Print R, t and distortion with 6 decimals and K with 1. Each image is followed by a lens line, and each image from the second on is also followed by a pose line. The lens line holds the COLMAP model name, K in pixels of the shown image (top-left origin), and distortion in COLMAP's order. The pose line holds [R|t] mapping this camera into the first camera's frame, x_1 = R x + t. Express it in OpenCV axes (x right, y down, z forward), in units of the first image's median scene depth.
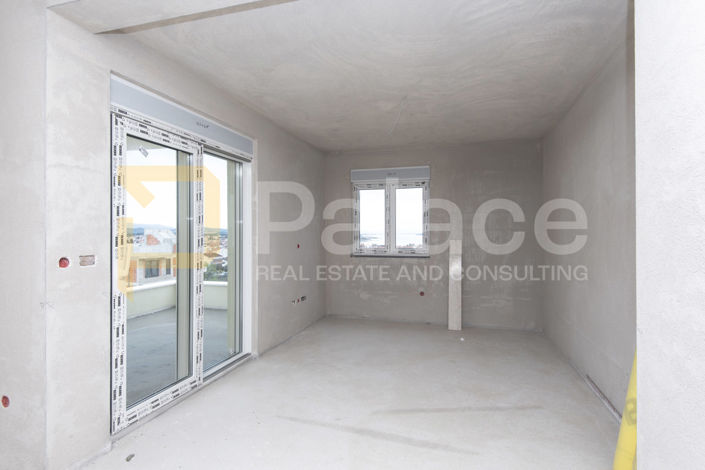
lens RADIAL K [[357.3, 0, 352.5], [0, 357.3, 227.4], [0, 0, 1]] dist [0.033544, -0.027304]
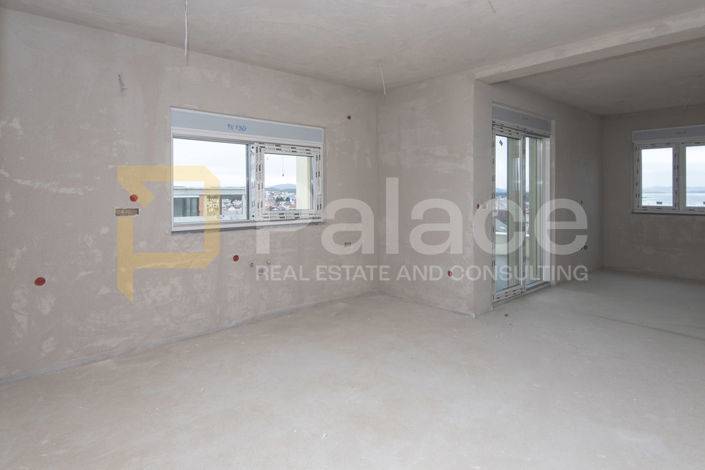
lens RADIAL K [[390.7, 0, 369.3], [0, 390.7, 195.4], [0, 0, 1]] dist [0.011636, -0.002048]
pose [[0.860026, 0.005747, -0.510217, -0.081253], [0.007512, 0.999686, 0.023923, -0.006257], [0.510194, -0.024407, 0.859713, -0.401283]]
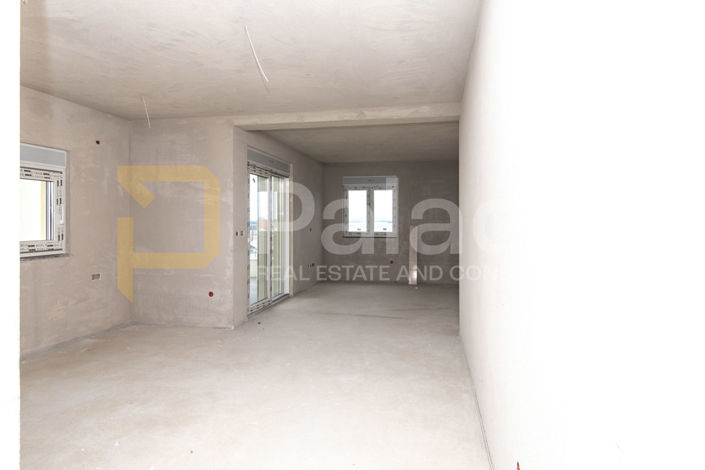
lens RADIAL K [[379.8, 0, 352.3], [0, 379.8, 221.7], [0, 0, 1]] dist [0.035901, -0.034292]
pose [[0.996284, 0.004190, 0.086030, -0.098902], [-0.005700, 0.999834, 0.017312, -0.008883], [-0.085943, -0.017738, 0.996142, -0.525842]]
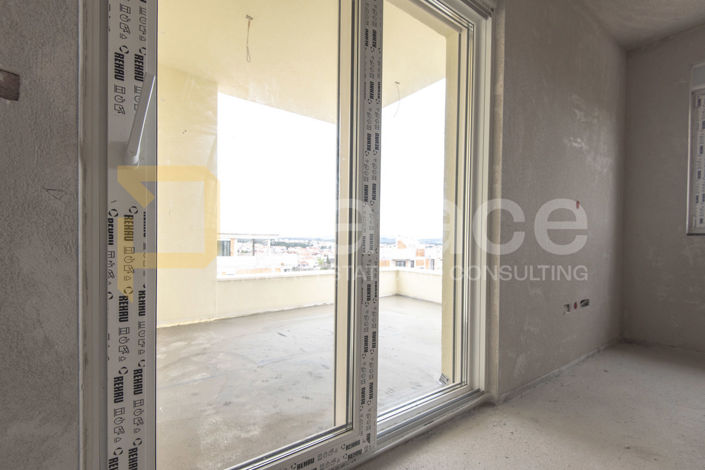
lens RADIAL K [[308.3, 0, 357.8], [0, 308.3, 246.2], [0, 0, 1]] dist [-0.000125, -0.000384]
pose [[0.791061, 0.021664, -0.611353, -0.108736], [-0.007208, 0.999633, 0.026097, 0.089704], [0.611694, -0.016238, 0.790928, 0.372393]]
